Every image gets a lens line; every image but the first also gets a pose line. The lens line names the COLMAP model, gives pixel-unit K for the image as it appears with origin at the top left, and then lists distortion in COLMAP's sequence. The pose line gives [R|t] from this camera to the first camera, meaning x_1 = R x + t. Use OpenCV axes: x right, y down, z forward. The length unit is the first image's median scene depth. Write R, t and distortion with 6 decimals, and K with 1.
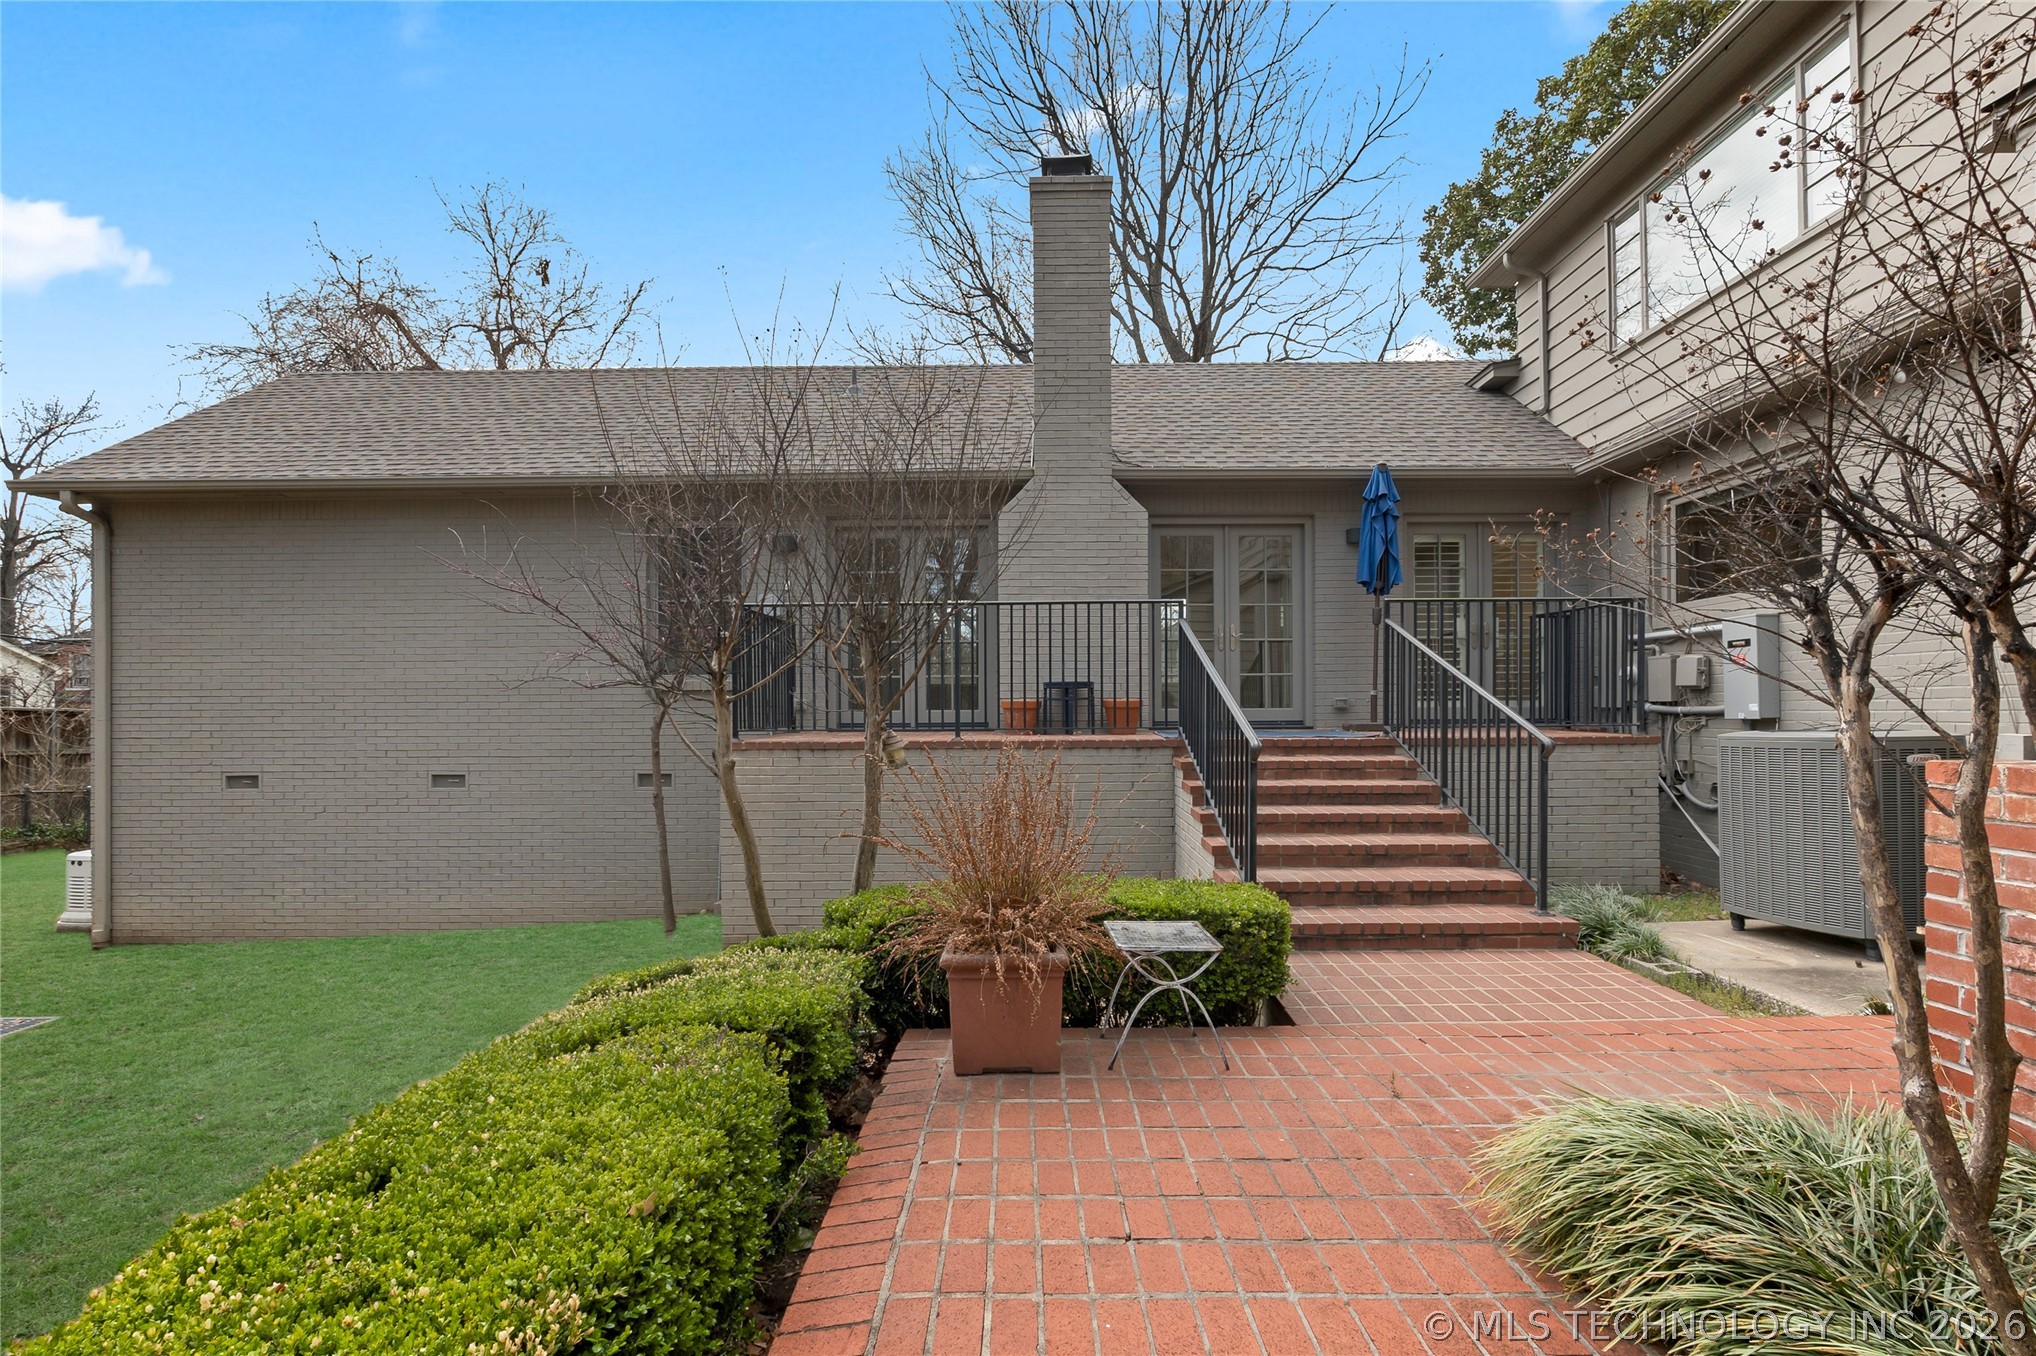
lens RADIAL K [[944.0, 0, 1020.0], [0, 944.0, 709.0], [0, 0, 1]] dist [-0.001545, -0.000057]
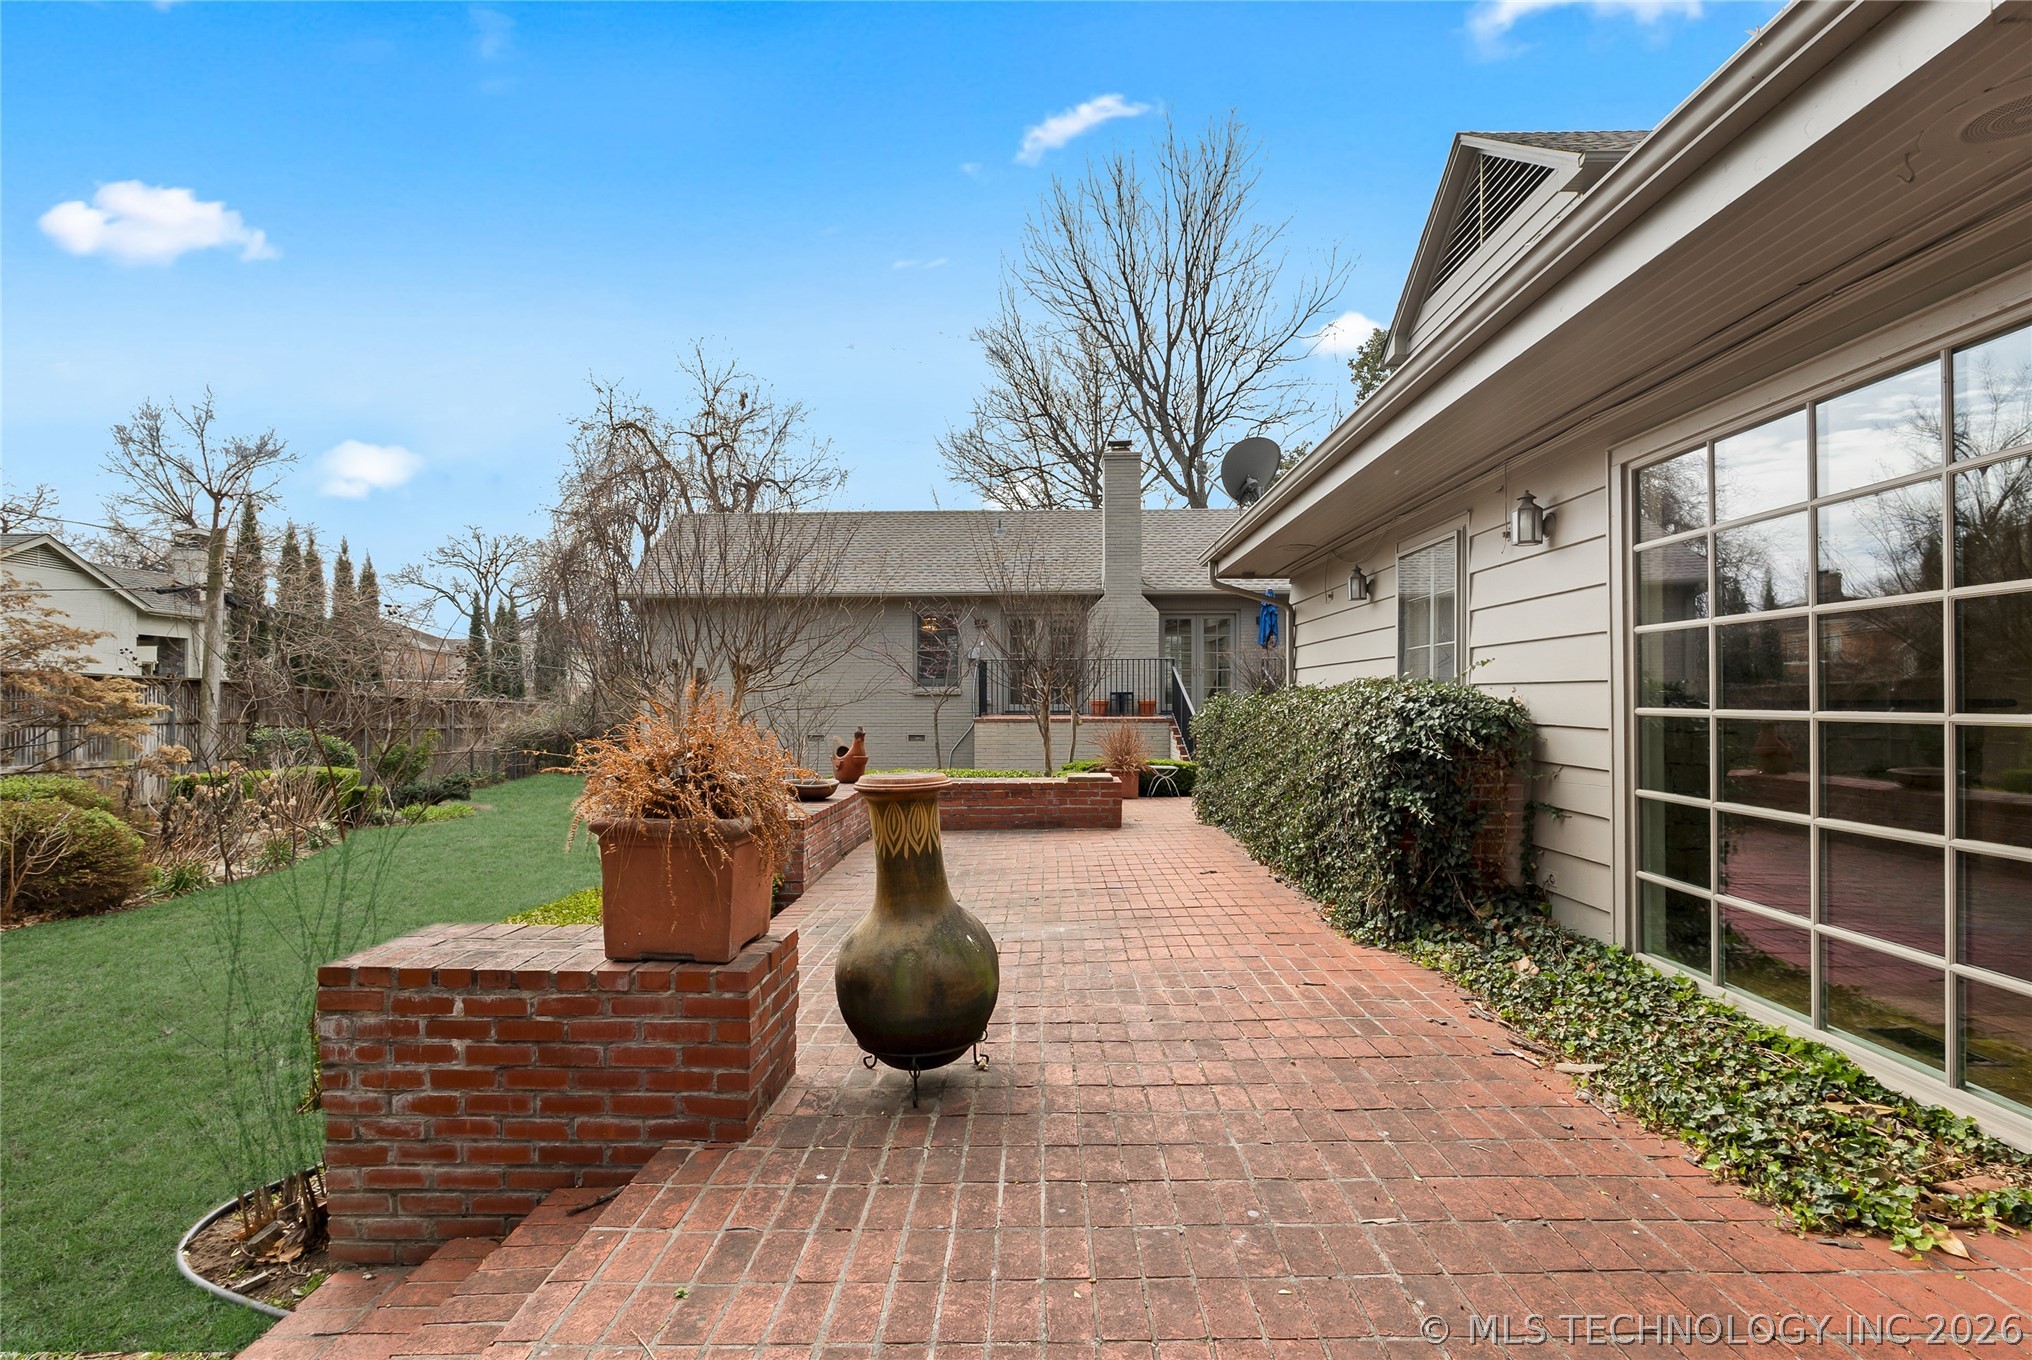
lens RADIAL K [[967.3, 0, 1020.4], [0, 967.3, 687.2], [0, 0, 1]] dist [-0.001396, -0.000043]
pose [[0.999981, 0.004015, -0.004725, -0.148729], [-0.004071, 0.999921, -0.011901, -0.010680], [0.004677, 0.011920, 0.999918, -1.062073]]
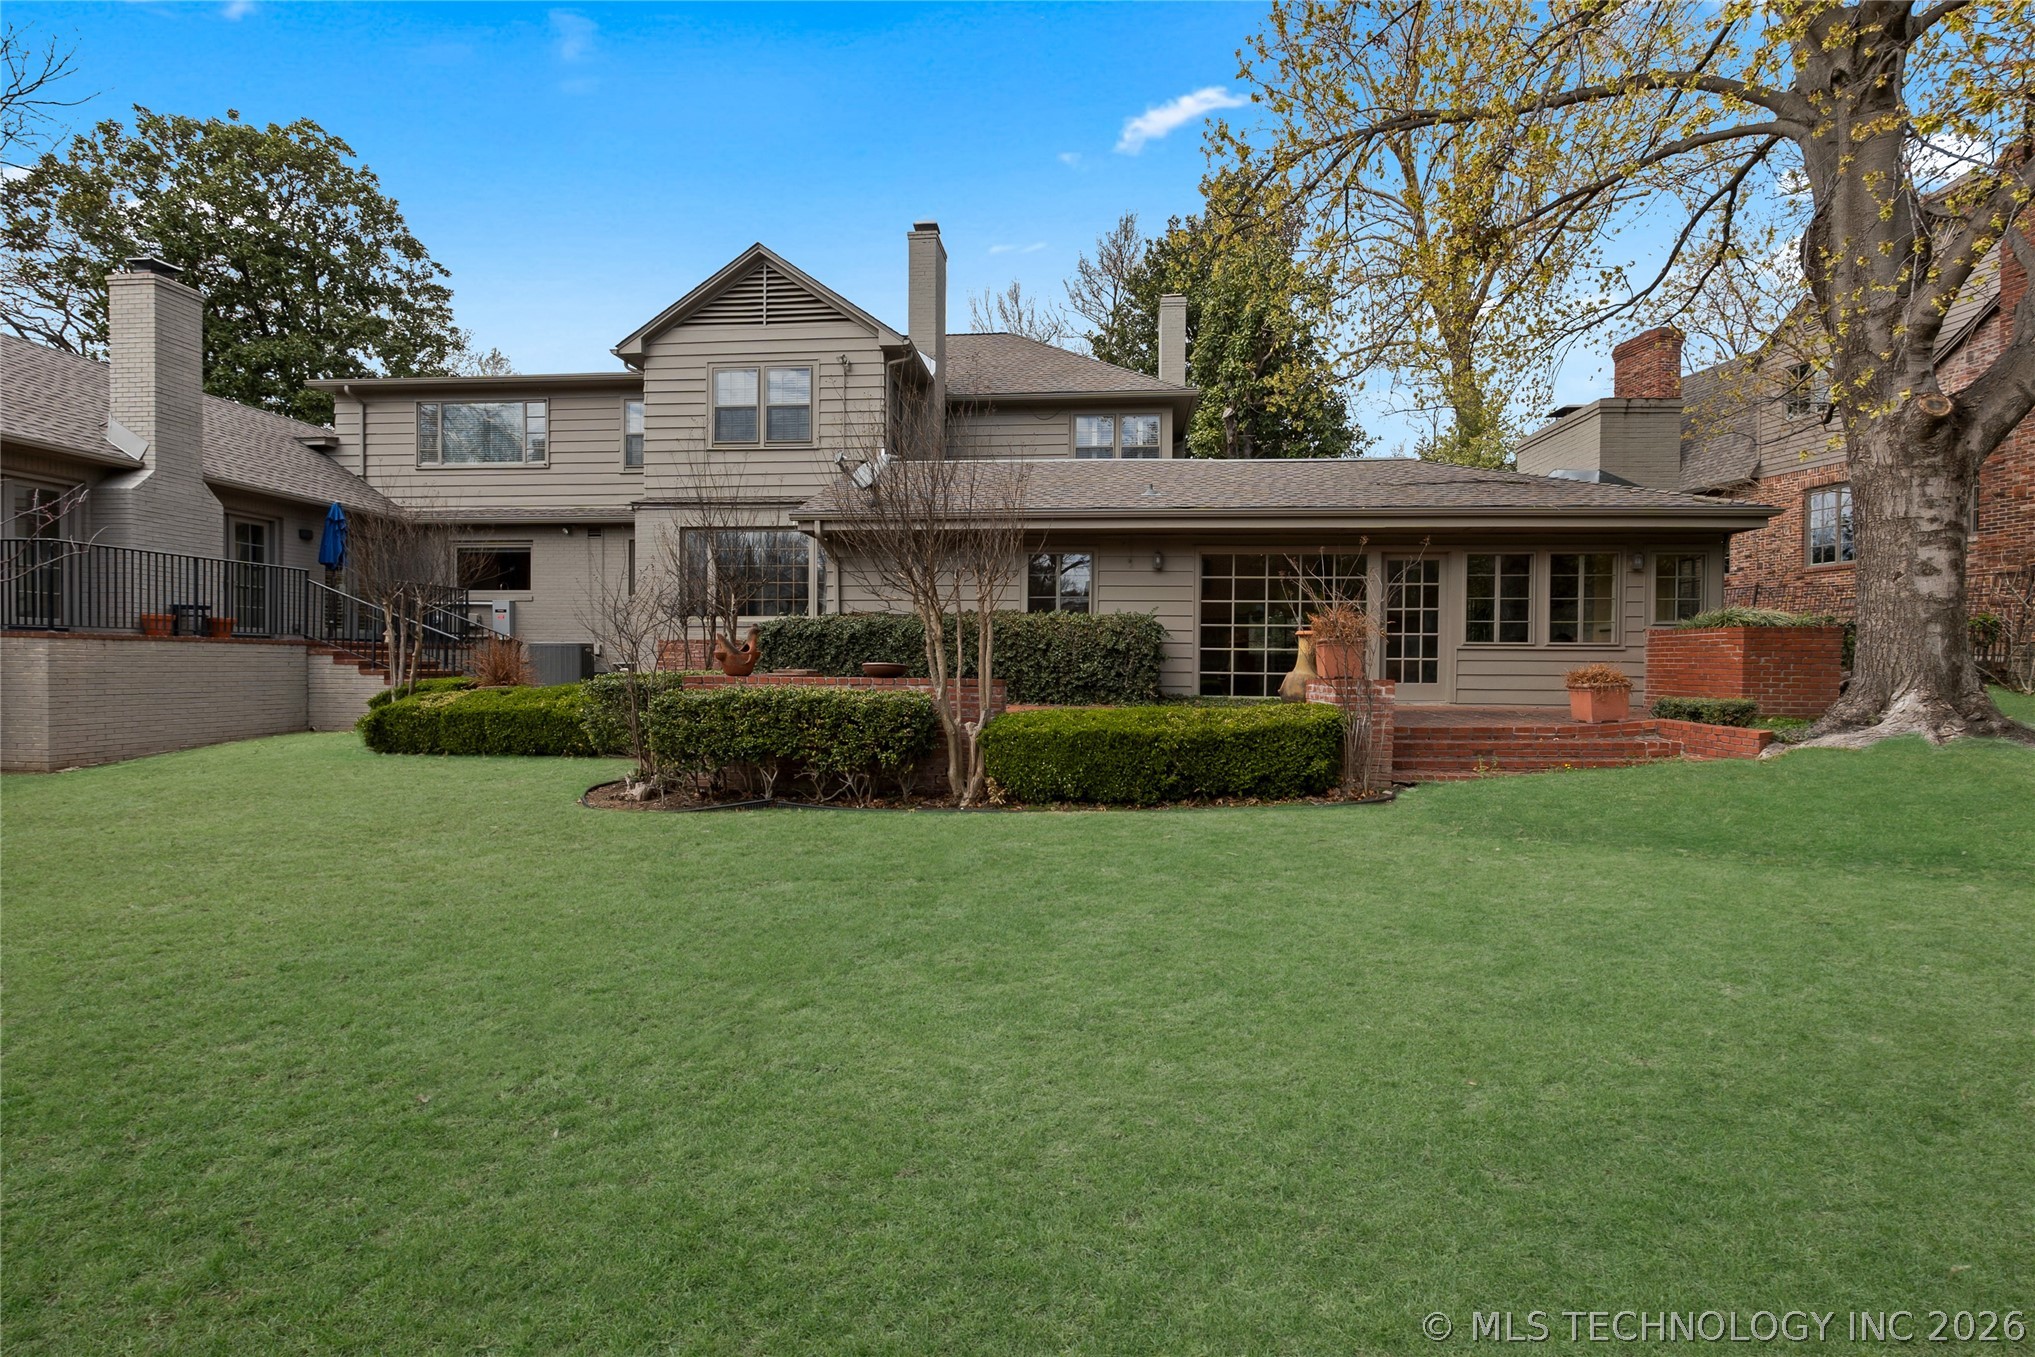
lens RADIAL K [[944.9, 0, 1021.9], [0, 944.9, 680.7], [0, 0, 1]] dist [-0.007428, -0.000108]
pose [[0.079130, -0.008220, 0.996830, -1.299883], [-0.009127, 0.999918, 0.008970, 0.065947], [-0.996823, -0.009807, 0.079048, -0.490060]]
